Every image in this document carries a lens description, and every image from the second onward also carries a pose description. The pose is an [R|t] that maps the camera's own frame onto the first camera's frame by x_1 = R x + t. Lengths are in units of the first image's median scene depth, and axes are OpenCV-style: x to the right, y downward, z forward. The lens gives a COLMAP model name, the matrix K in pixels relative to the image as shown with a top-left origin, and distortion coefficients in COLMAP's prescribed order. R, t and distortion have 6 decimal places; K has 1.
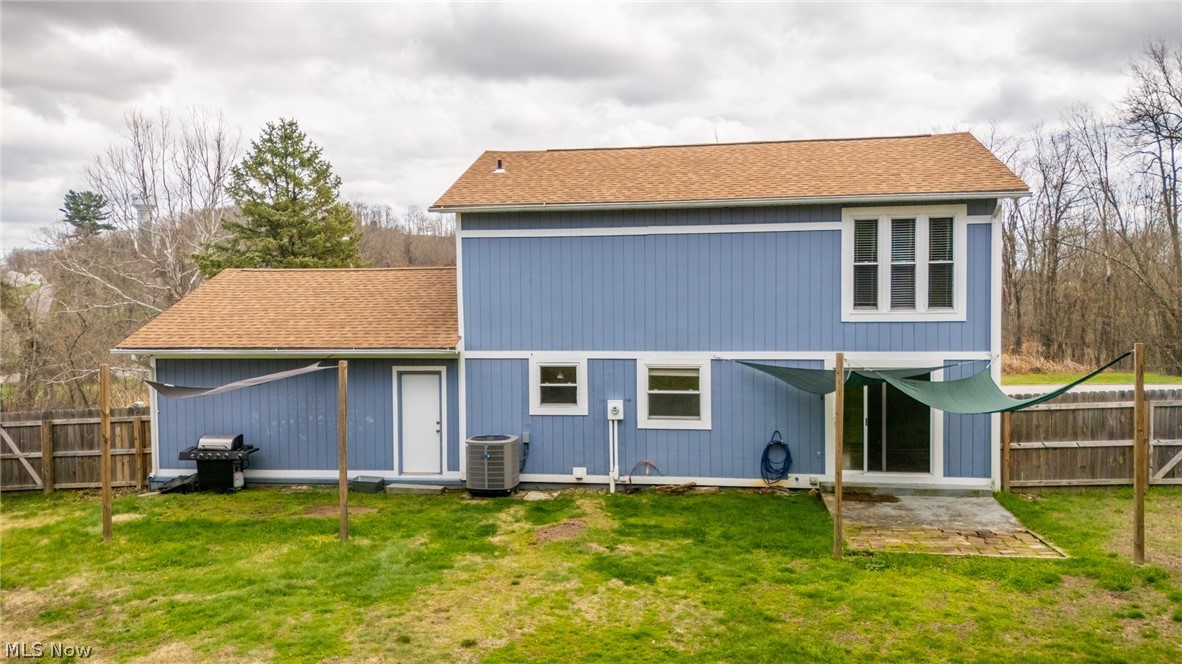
lens RADIAL K [[831.6, 0, 591.0], [0, 831.6, 332.0], [0, 0, 1]] dist [0.020534, -0.001905]
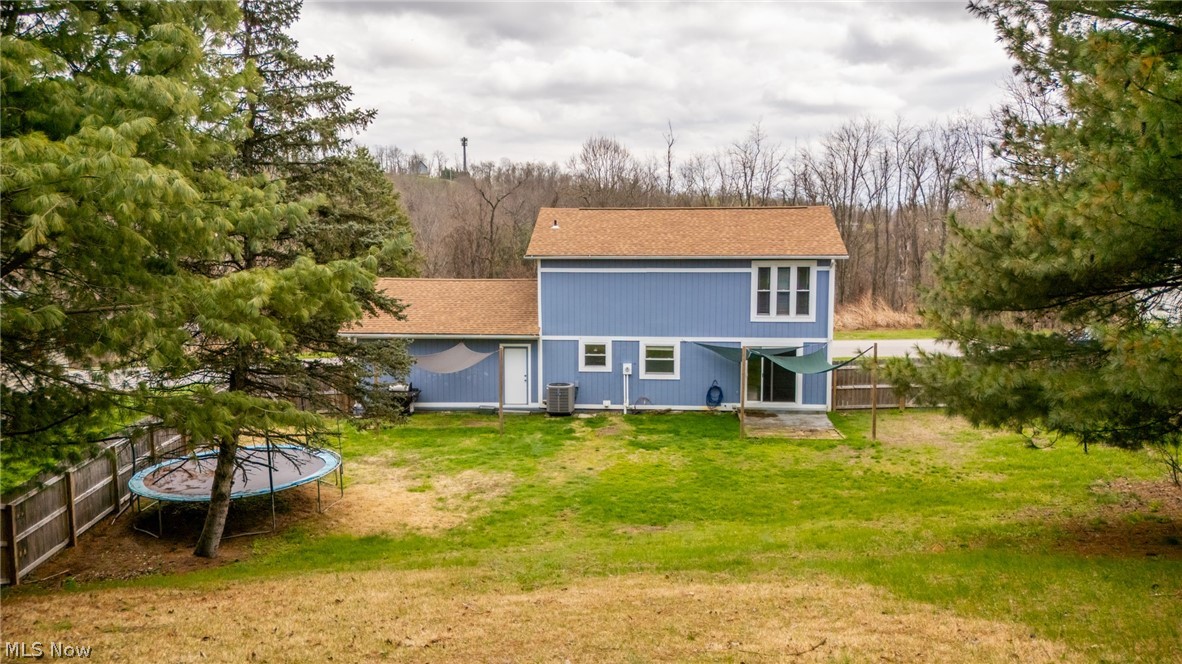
lens RADIAL K [[831.6, 0, 591.0], [0, 831.6, 332.0], [0, 0, 1]] dist [0.020534, -0.001905]
pose [[0.997651, 0.001040, 0.068497, -0.180832], [-0.005906, 0.997468, 0.070878, -0.118903], [-0.068250, -0.071116, 0.995130, -0.823100]]
